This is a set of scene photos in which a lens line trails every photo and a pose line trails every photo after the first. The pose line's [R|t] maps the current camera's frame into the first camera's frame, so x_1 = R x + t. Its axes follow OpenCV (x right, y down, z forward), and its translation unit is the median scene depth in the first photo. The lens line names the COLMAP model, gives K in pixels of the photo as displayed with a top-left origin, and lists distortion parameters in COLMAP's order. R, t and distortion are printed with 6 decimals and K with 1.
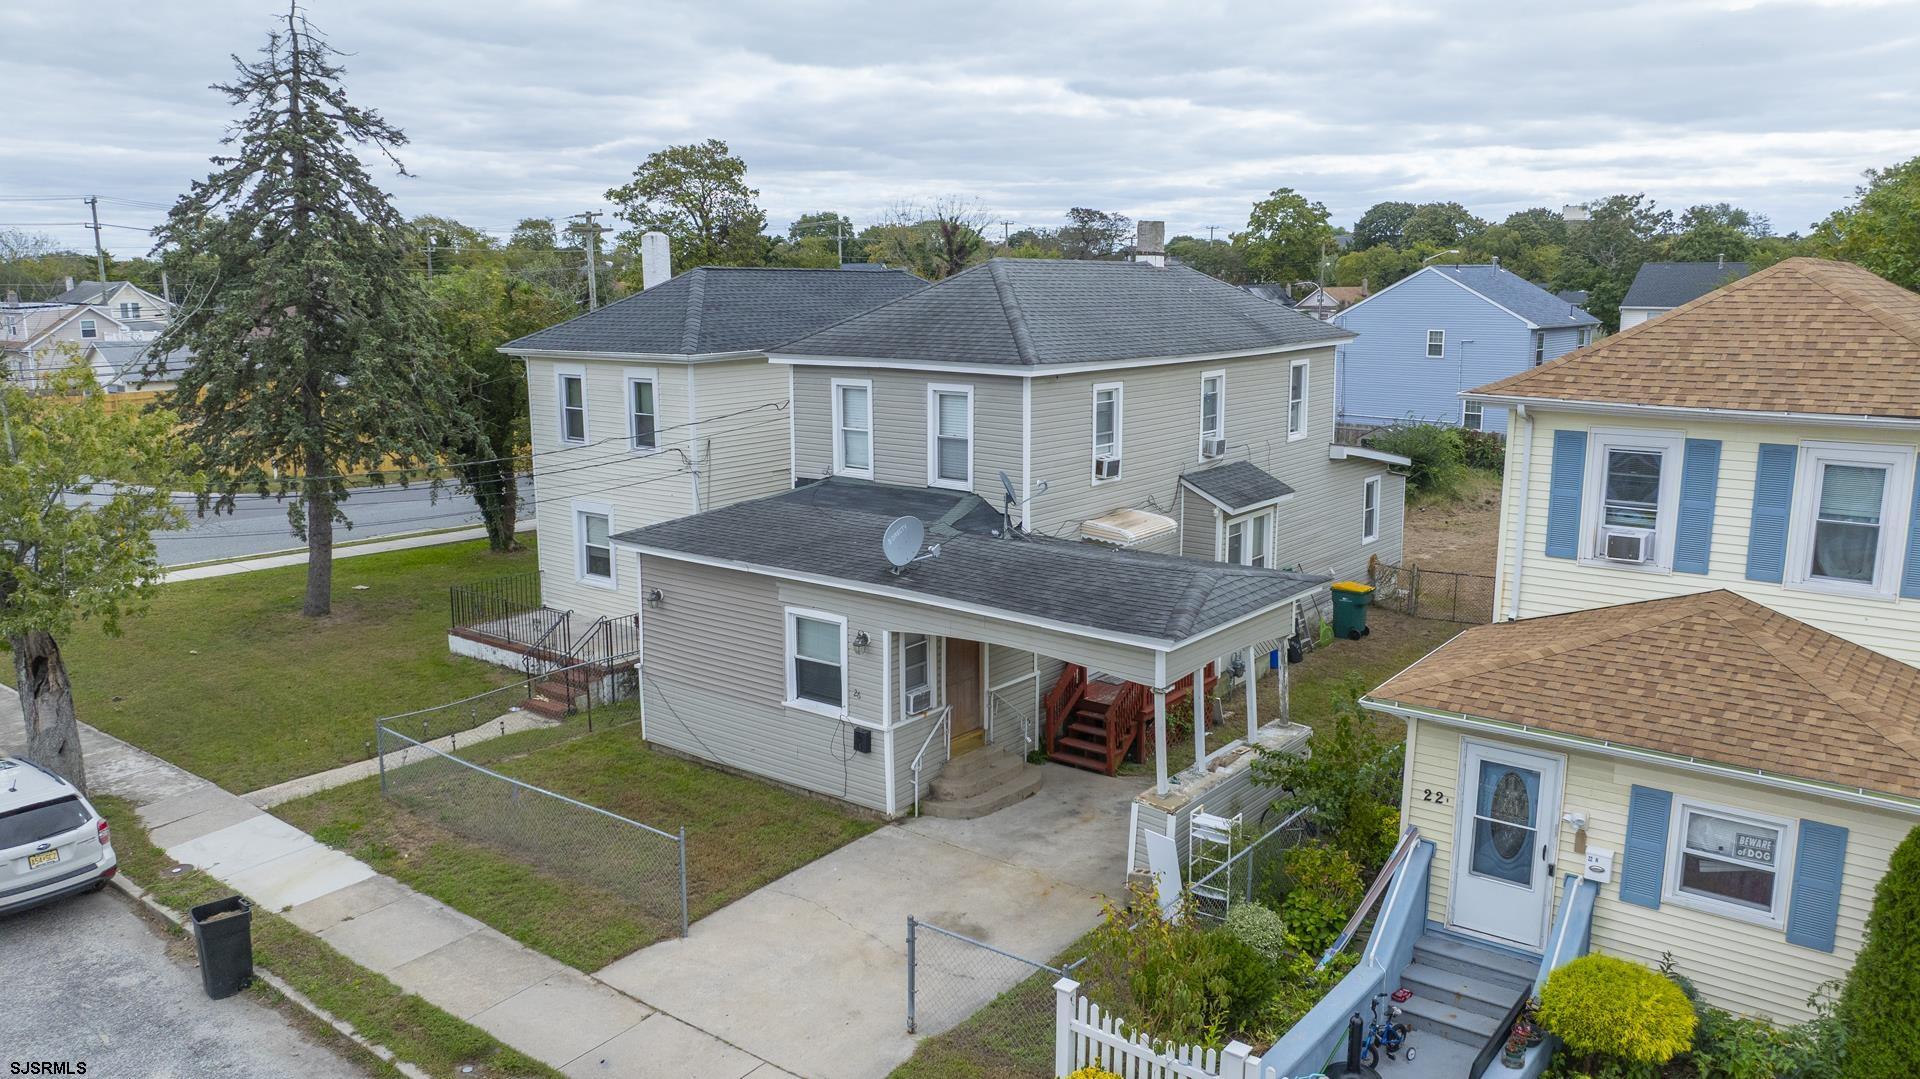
lens RADIAL K [[1389.8, 0, 955.5], [0, 1389.8, 537.5], [0, 0, 1]] dist [-0.019509, 0.001181]
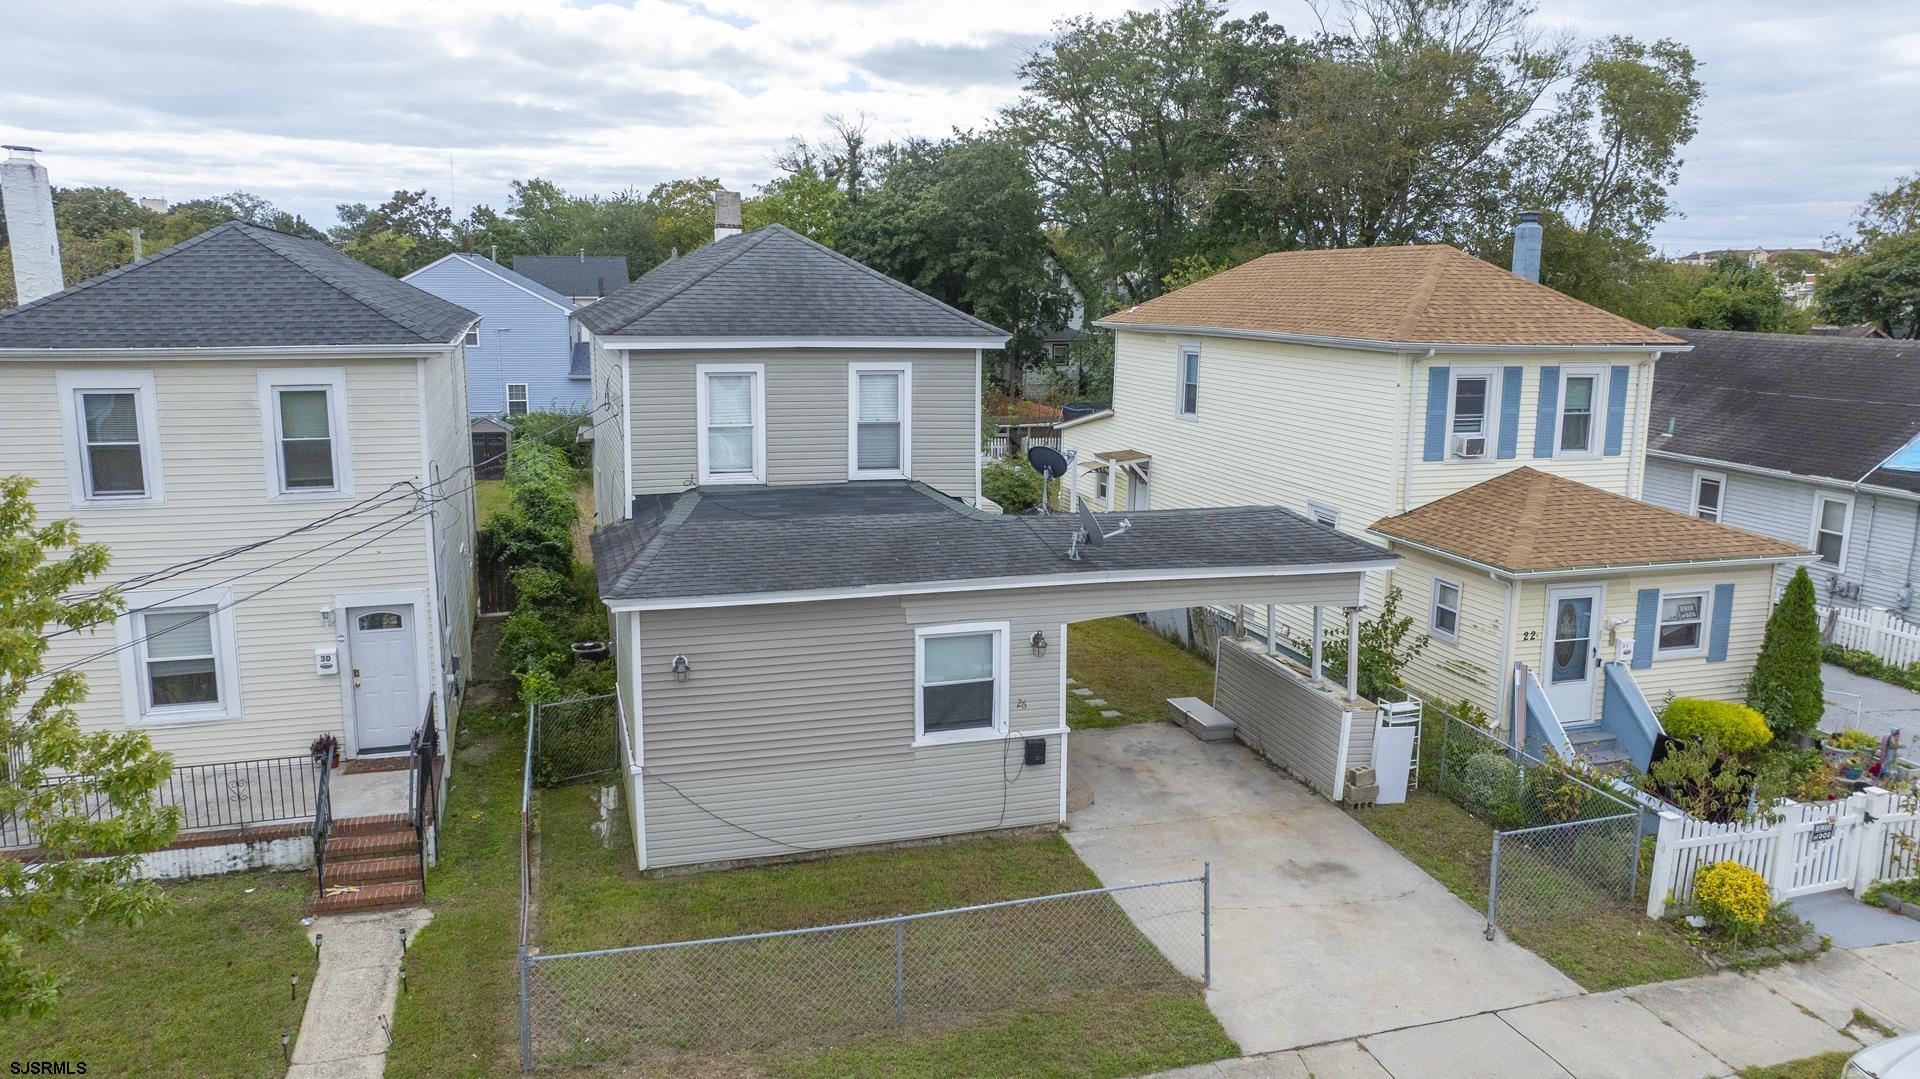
lens RADIAL K [[1369.5, 0, 960.0], [0, 1369.5, 539.5], [0, 0, 1]] dist [-0.030409, 0.027507]
pose [[0.571145, -0.142812, 0.808331, -0.853275], [0.138648, 0.987384, 0.076482, -0.070236], [-0.809055, 0.068391, 0.583740, 0.547721]]
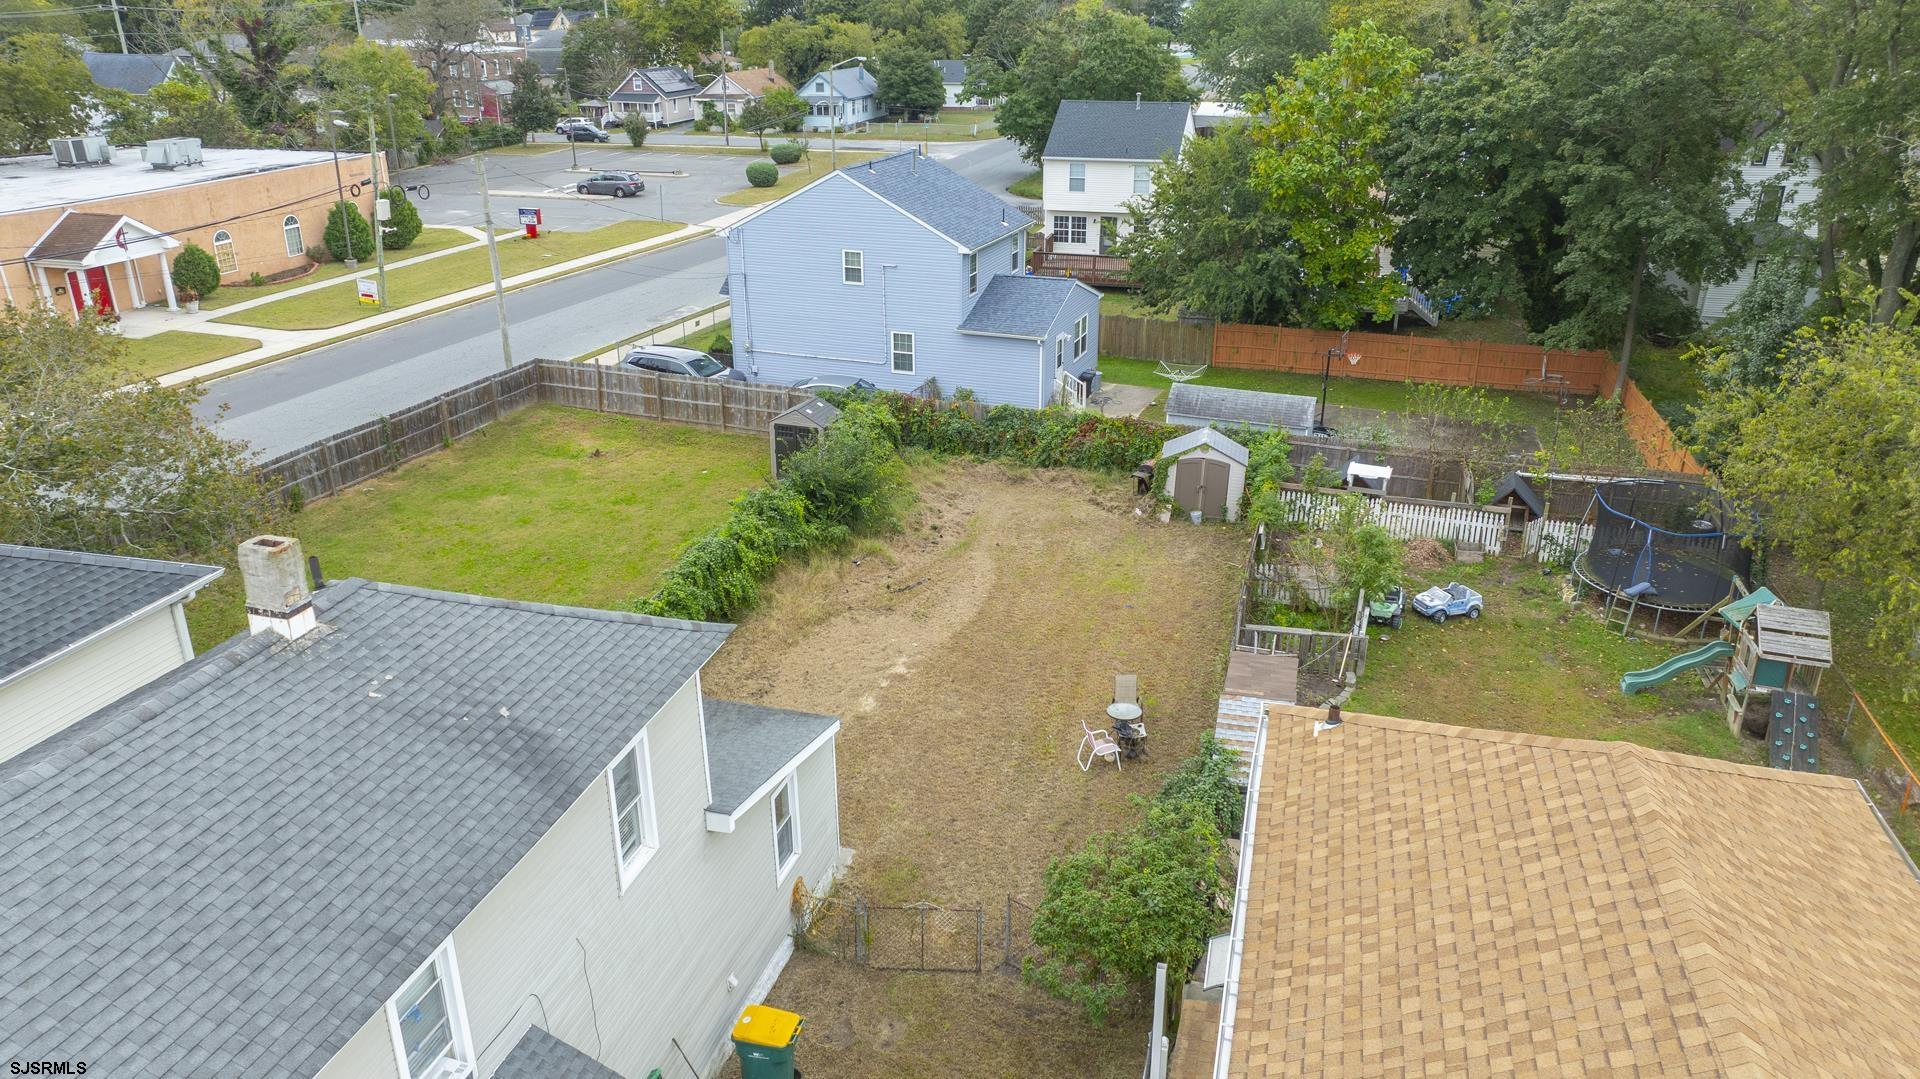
lens RADIAL K [[1356.2, 0, 951.4], [0, 1356.2, 538.6], [0, 0, 1]] dist [-0.031138, 0.001108]
pose [[0.919799, -0.142710, 0.365518, 0.291798], [0.069536, 0.976057, 0.206102, -0.477908], [-0.386179, -0.164156, 0.907700, 0.779595]]
